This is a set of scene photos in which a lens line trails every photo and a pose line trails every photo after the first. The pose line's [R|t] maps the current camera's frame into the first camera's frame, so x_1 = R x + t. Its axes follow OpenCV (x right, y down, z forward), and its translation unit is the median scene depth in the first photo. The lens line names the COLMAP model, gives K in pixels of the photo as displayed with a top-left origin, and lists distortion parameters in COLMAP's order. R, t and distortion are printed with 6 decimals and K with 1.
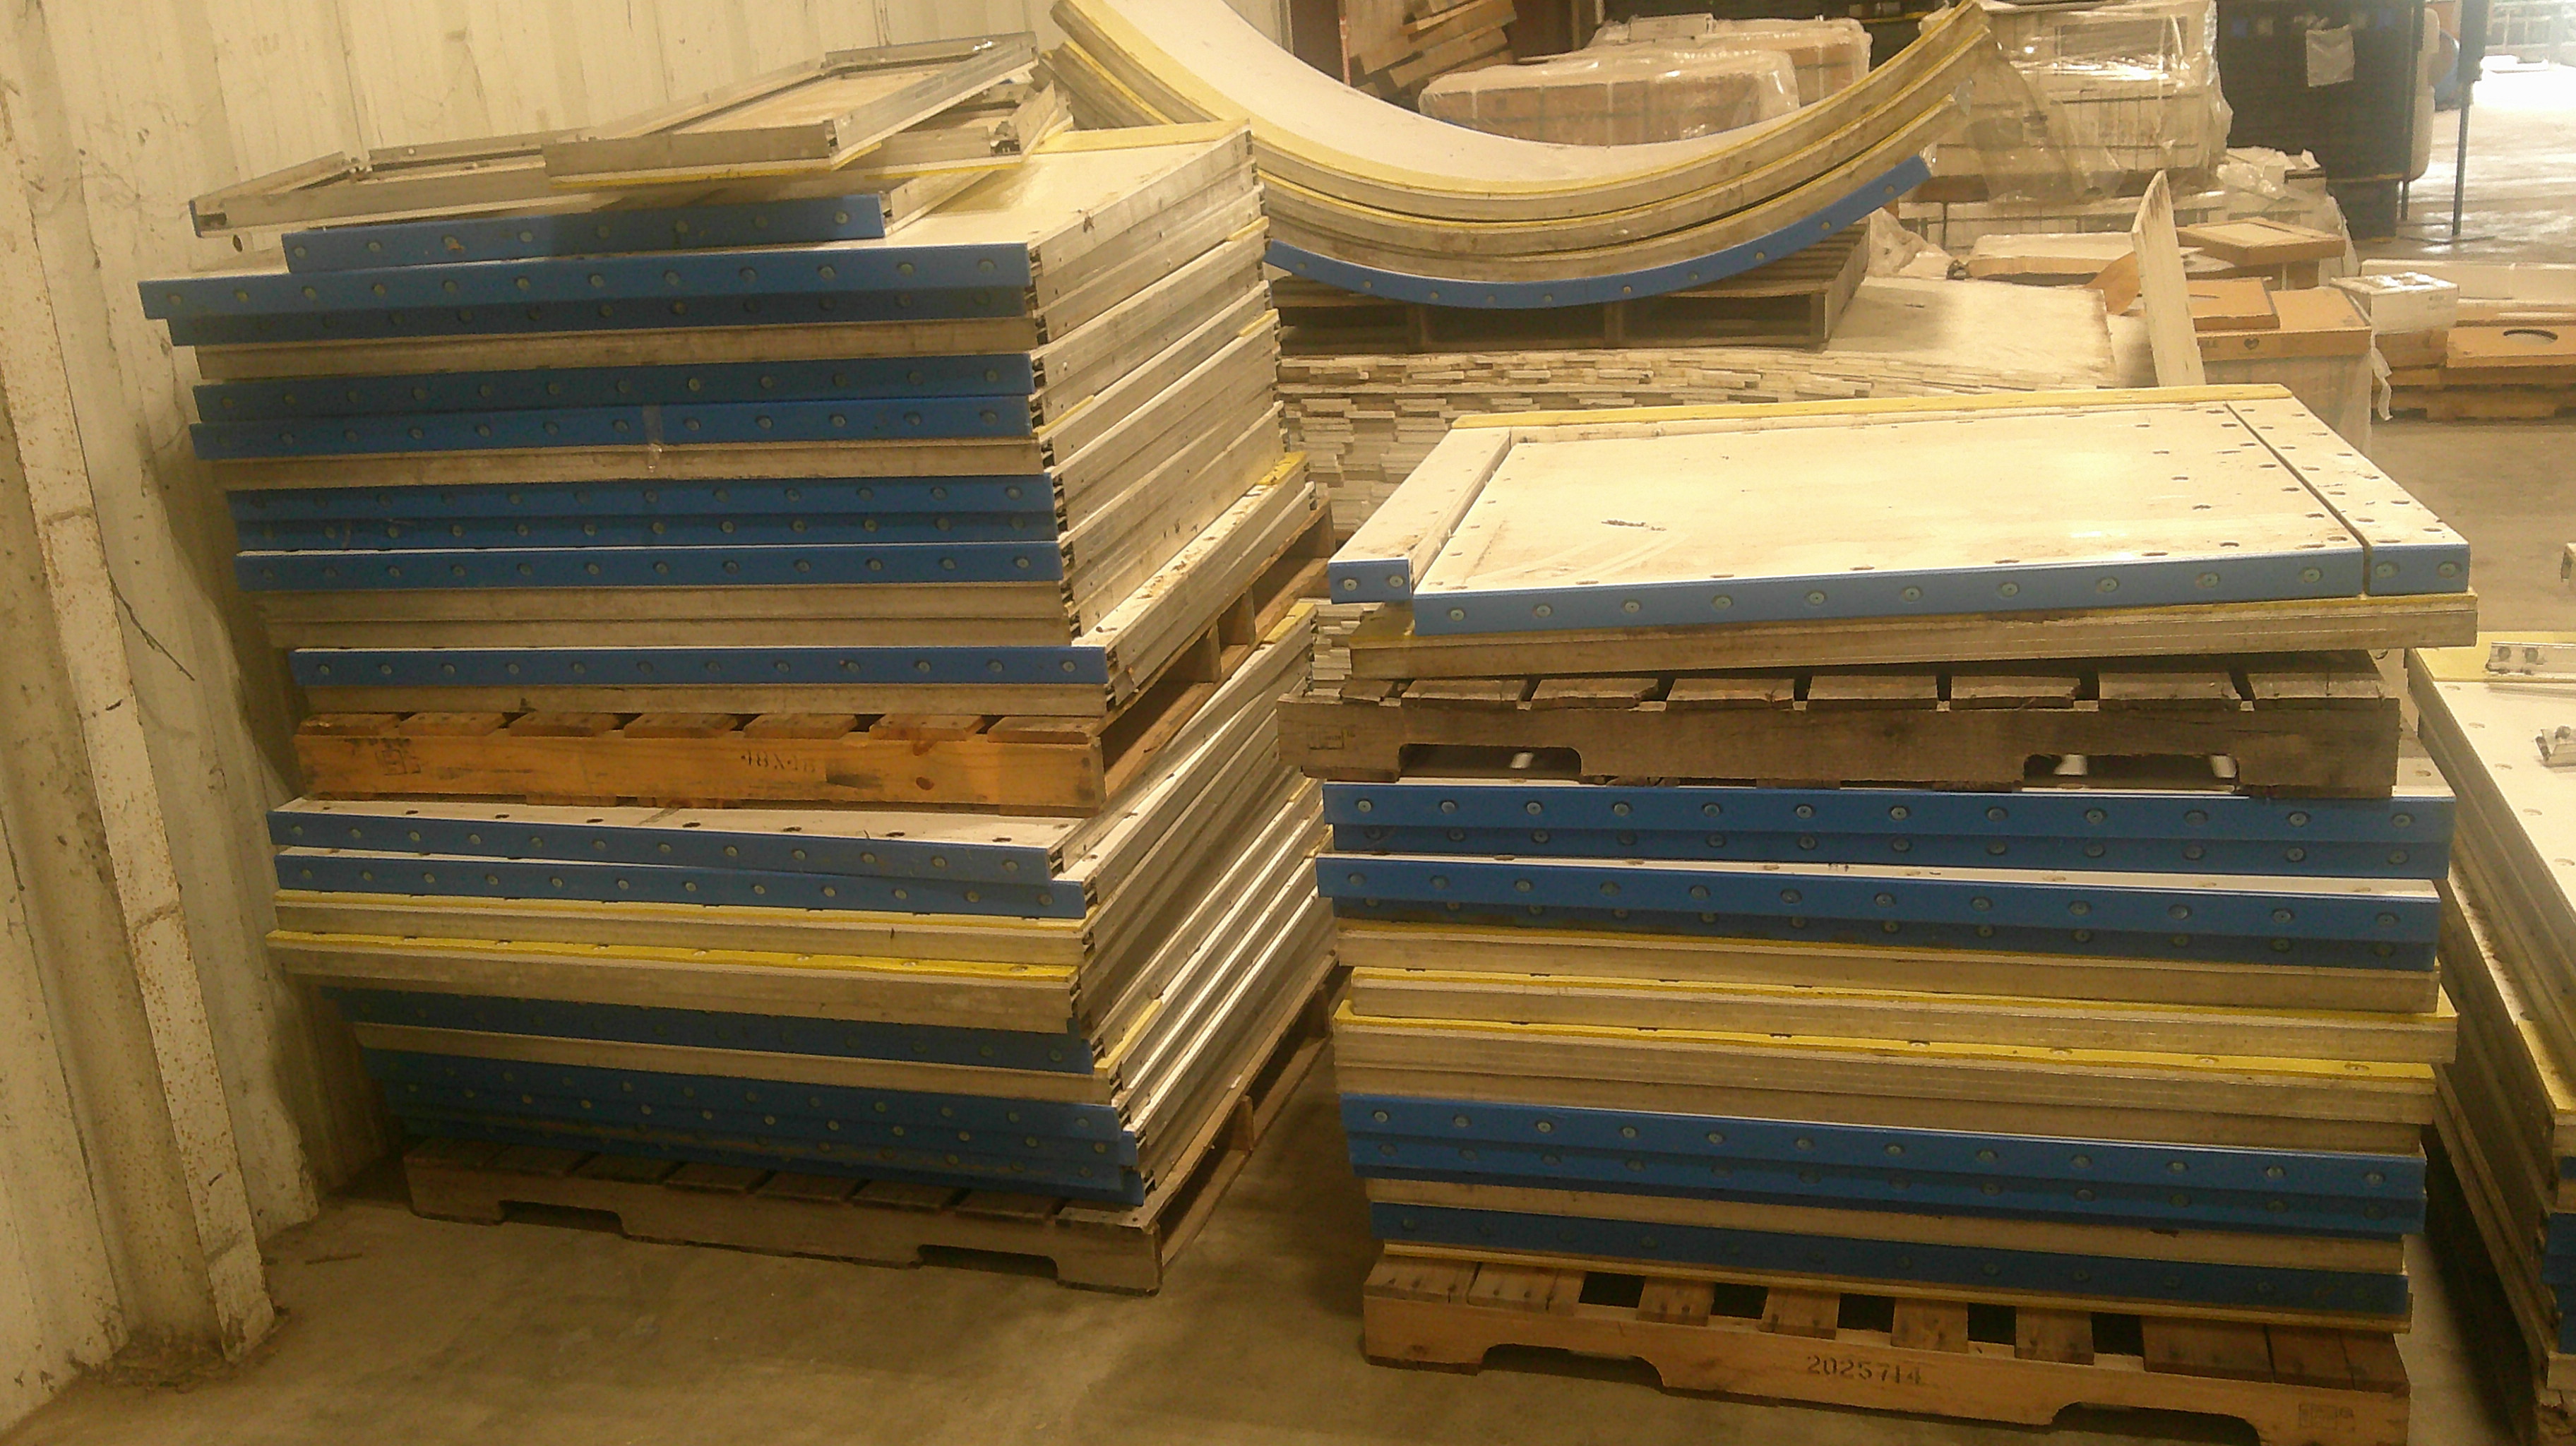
lens RADIAL K [[2295.3, 0, 1276.4], [0, 2295.3, 712.1], [0, 0, 1]] dist [0.102813, -0.253184]
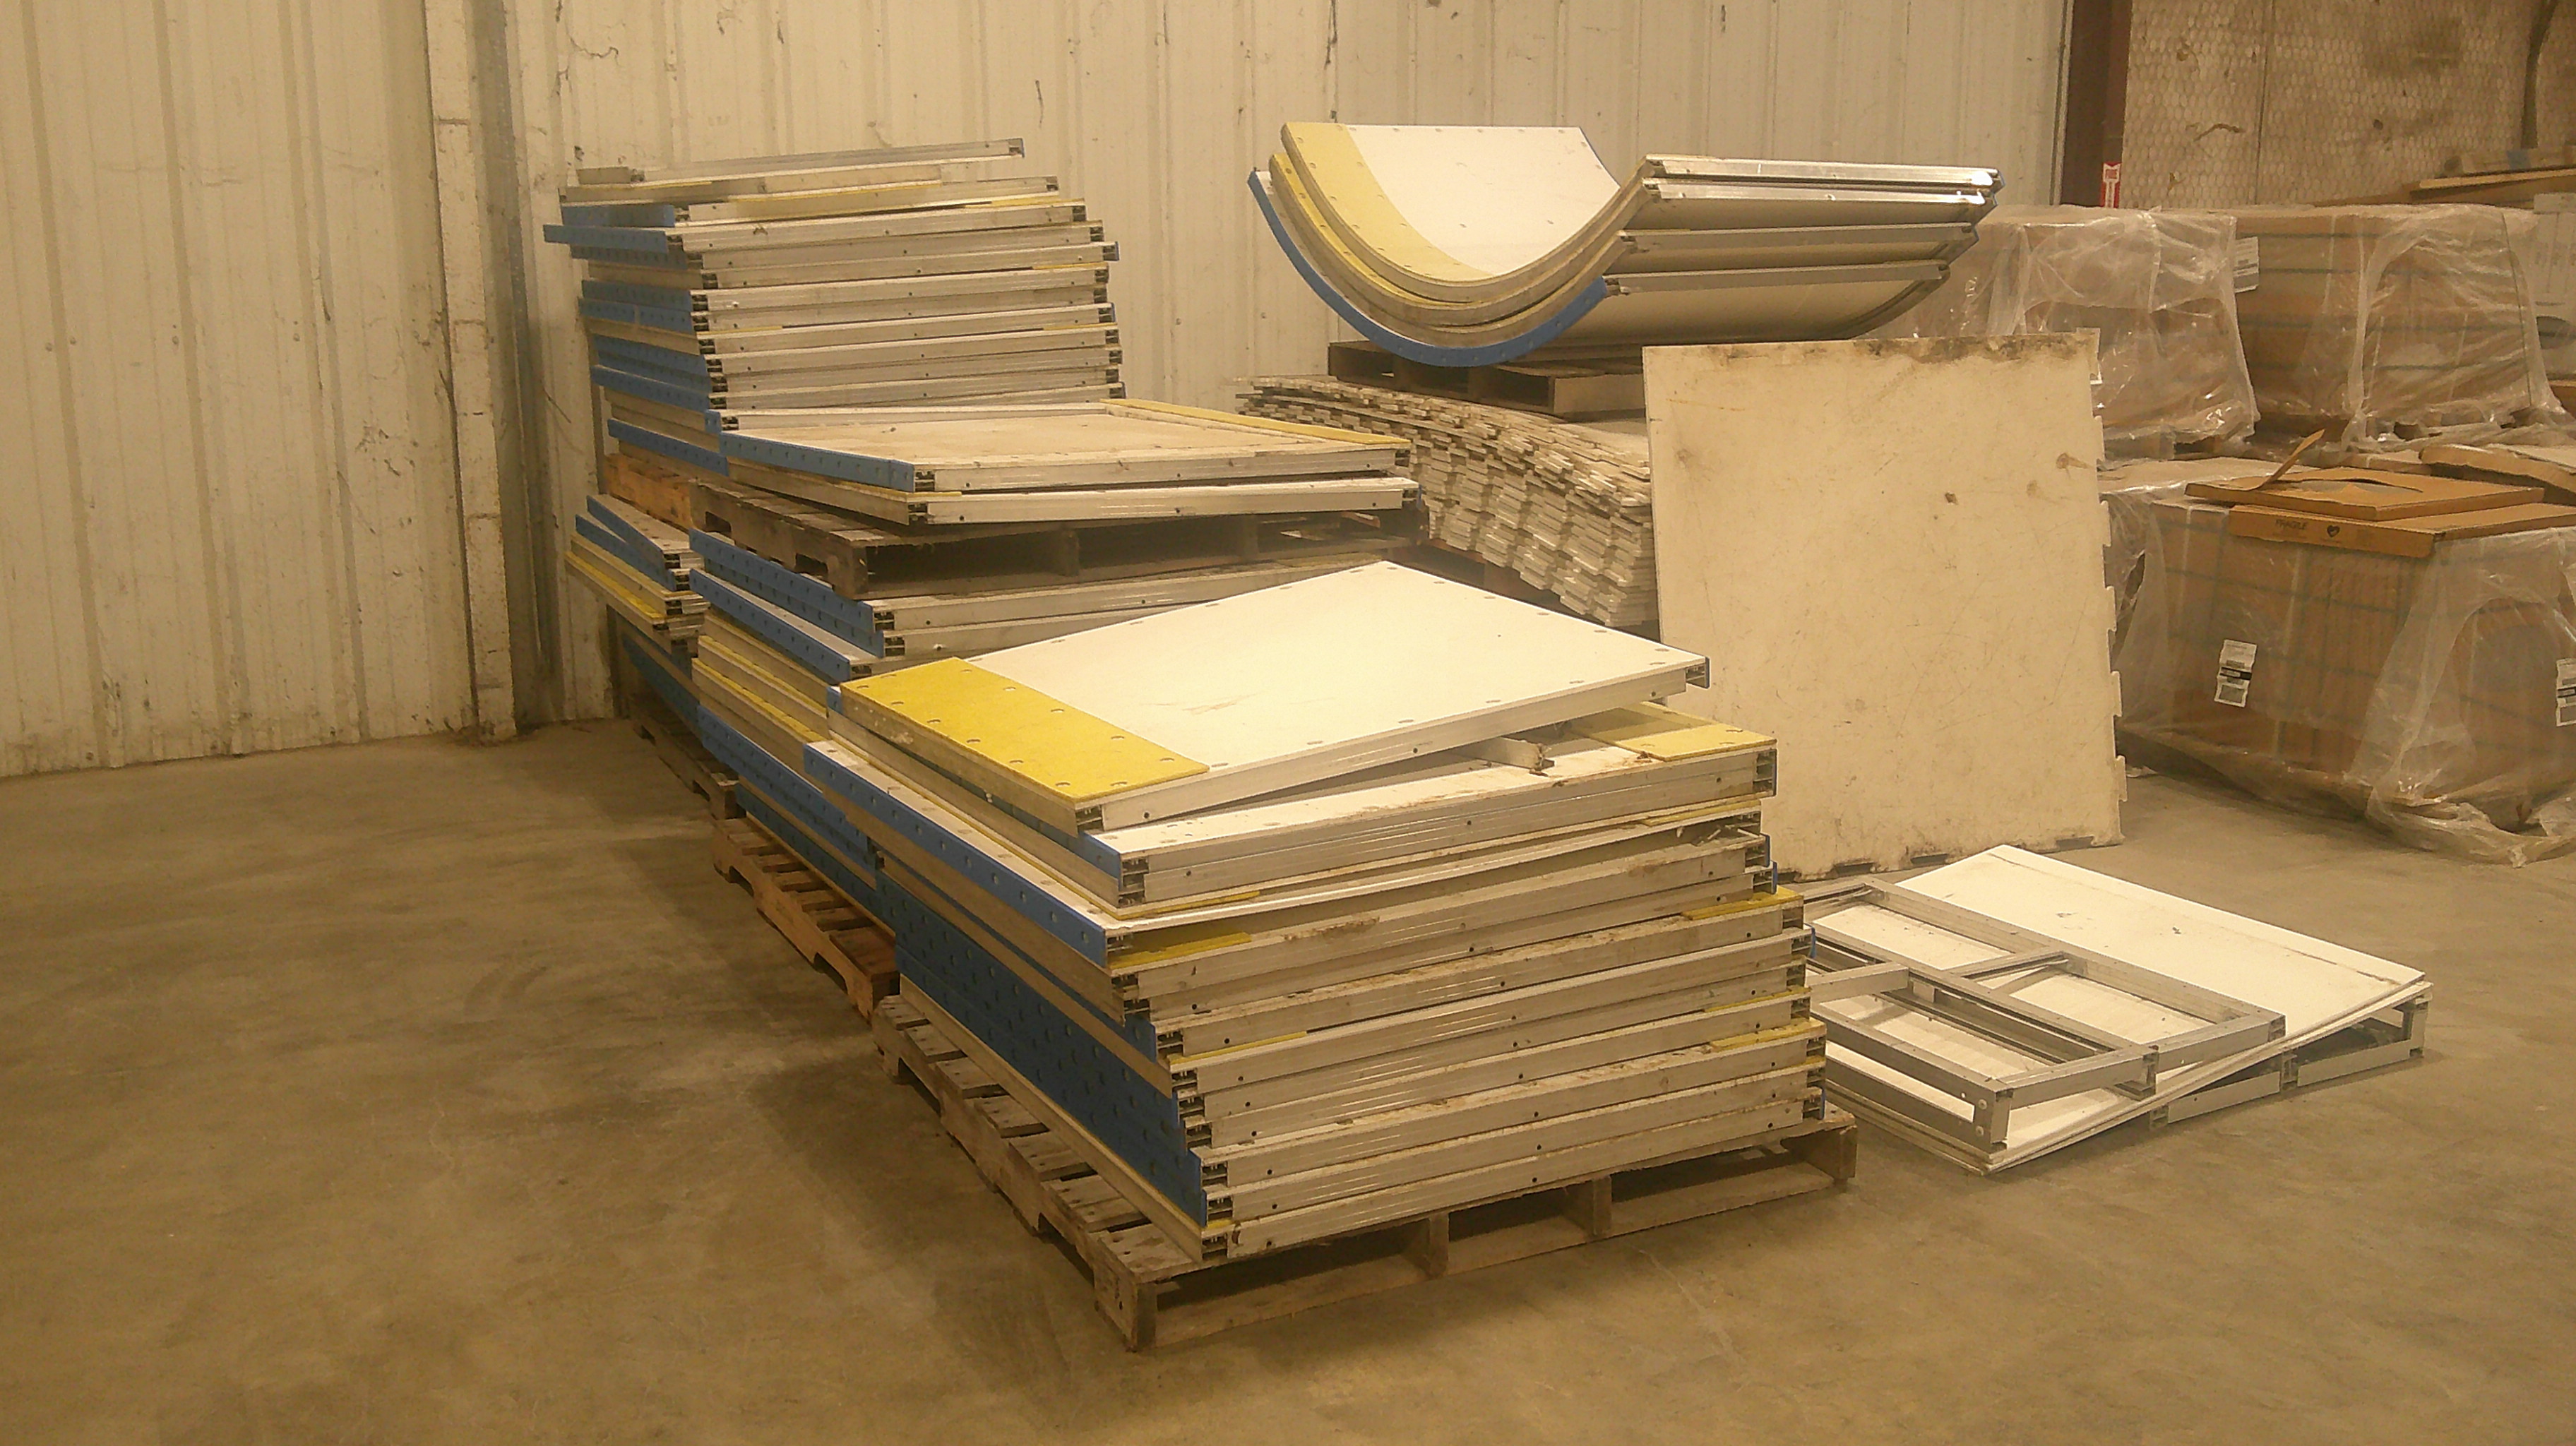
lens RADIAL K [[2295.3, 0, 1312.7], [0, 2295.3, 720.4], [0, 0, 1]] dist [0.102813, -0.253184]
pose [[0.689851, 0.228273, -0.687021, 1.592374], [-0.255682, 0.964654, 0.063786, -0.063802], [0.677298, 0.131656, 0.723833, 0.001239]]
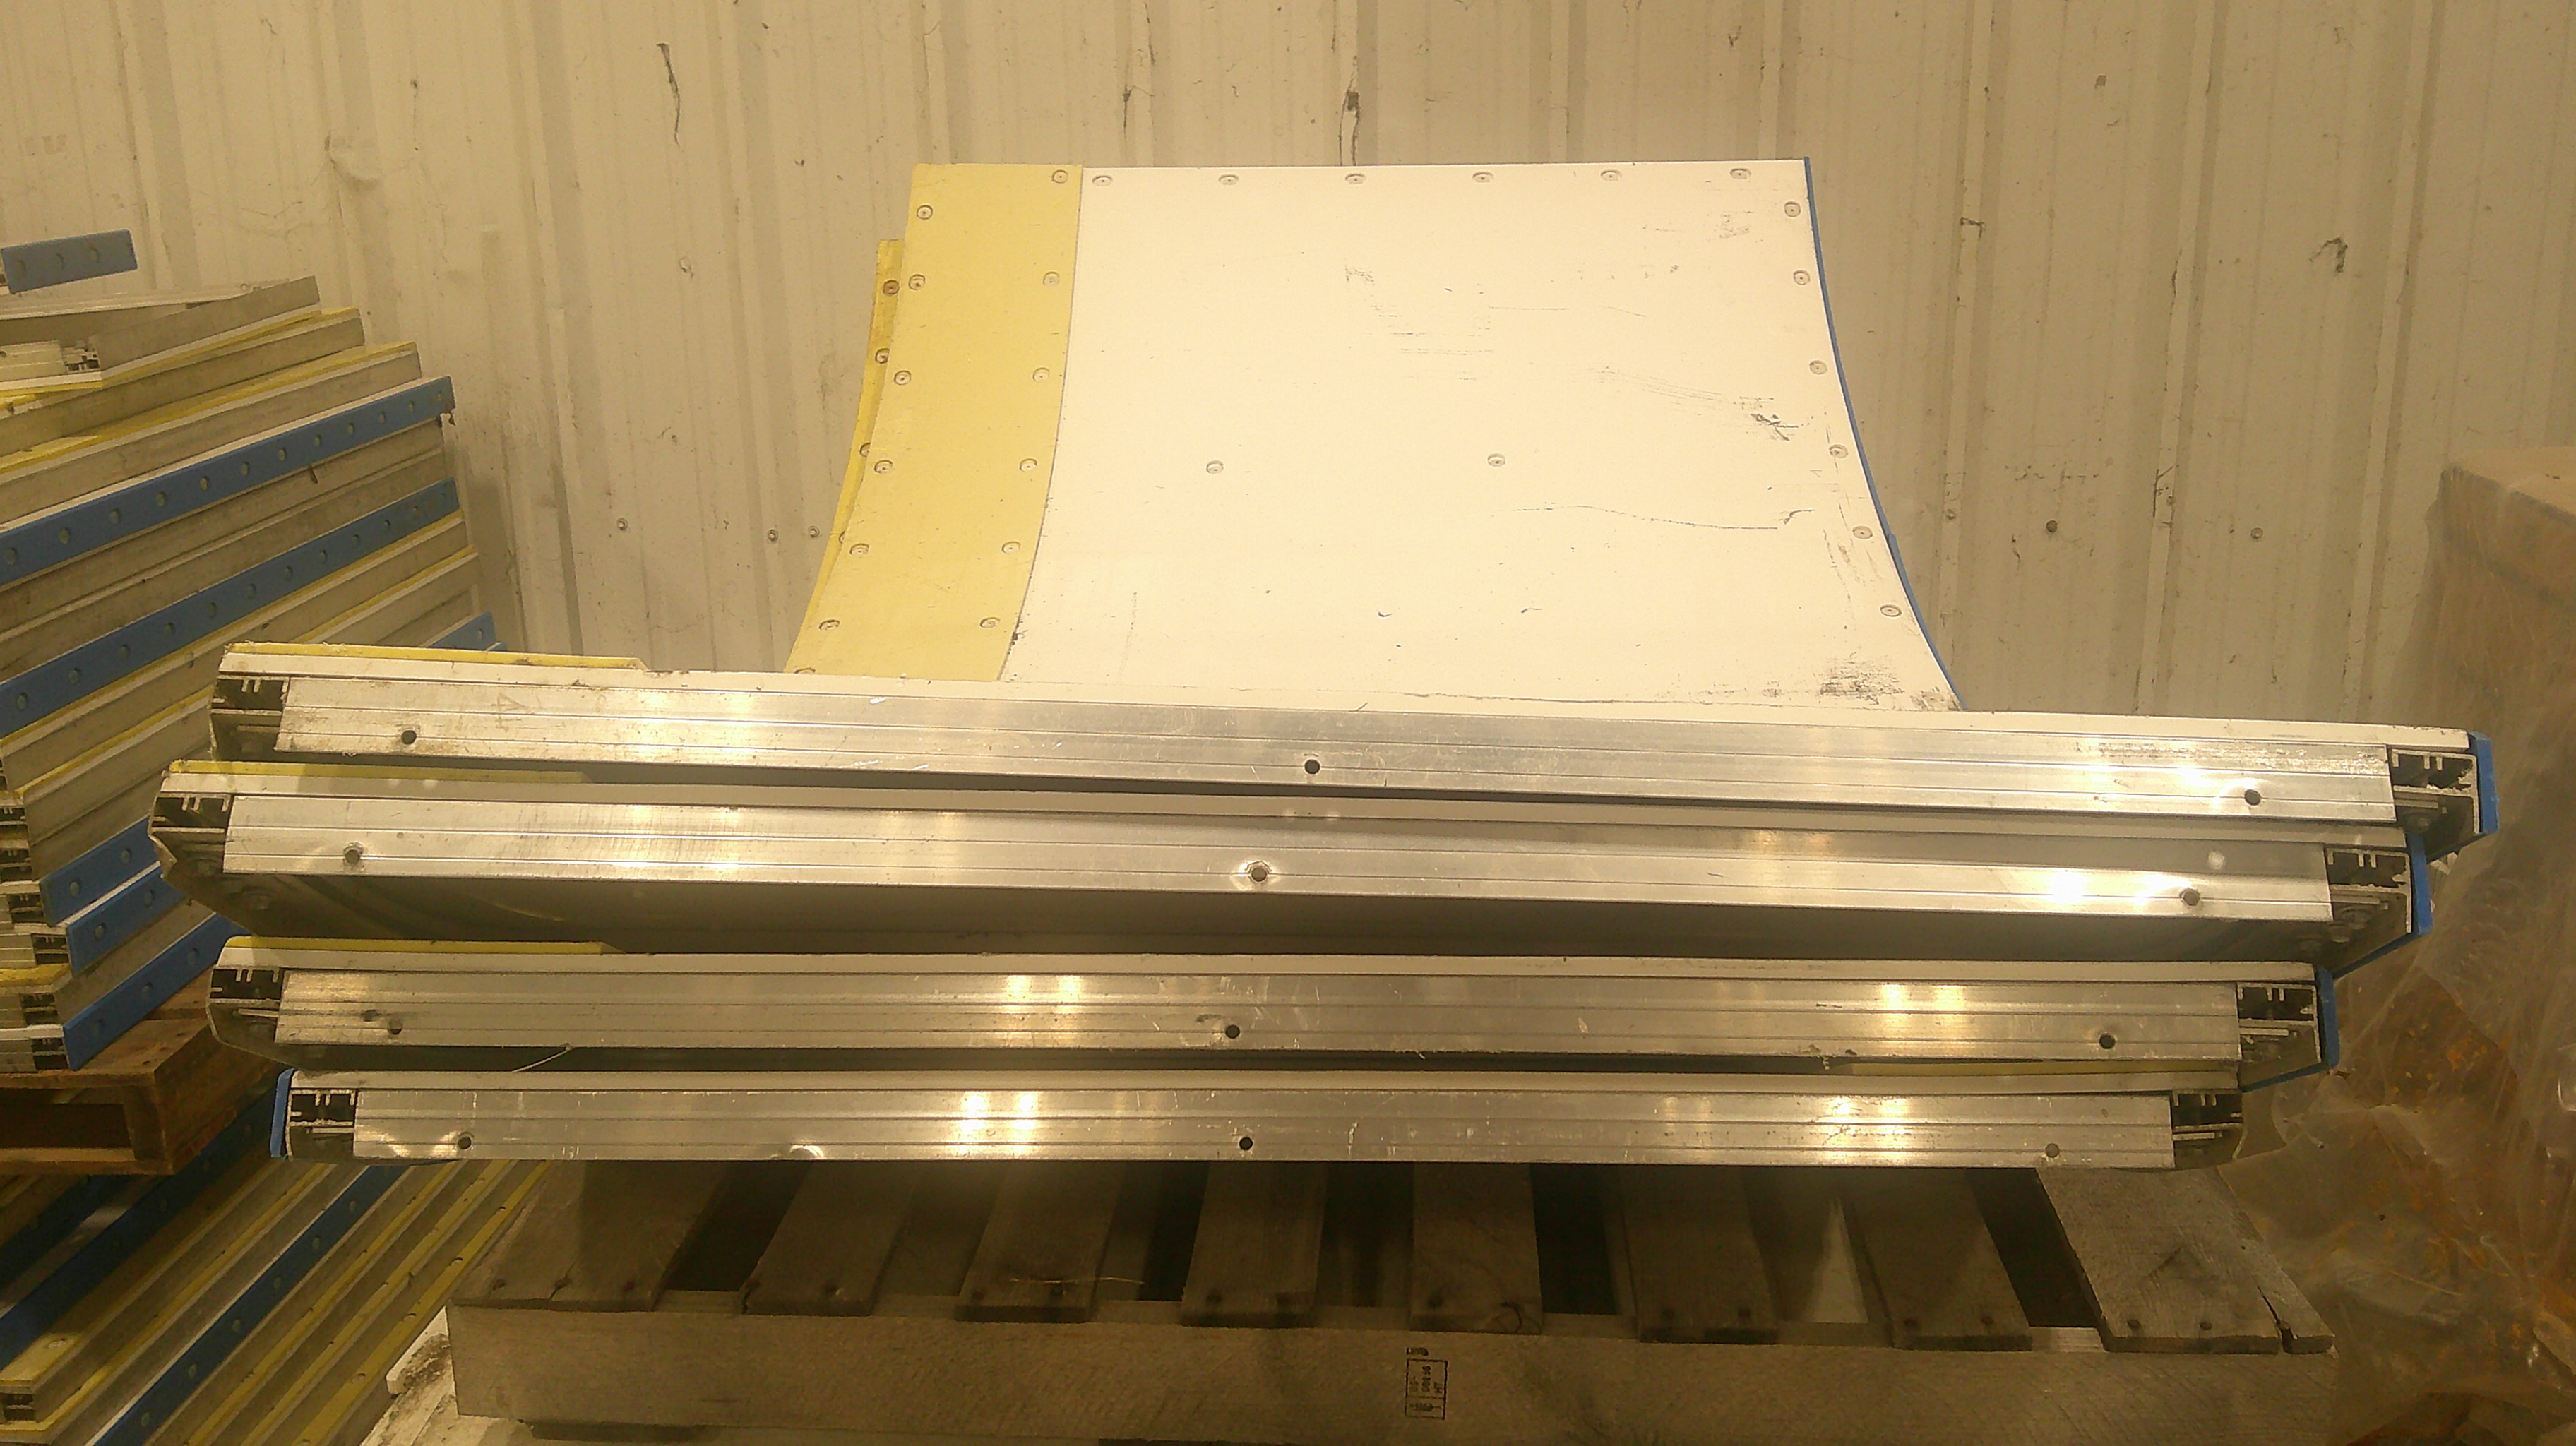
lens RADIAL K [[2295.3, 0, 1302.1], [0, 2295.3, 680.0], [0, 0, 1]] dist [0.102813, -0.253184]
pose [[0.222996, 0.336975, -0.914724, 0.823074], [-0.288966, 0.919028, 0.268114, -0.591227], [0.931005, 0.204536, 0.302314, 1.478092]]
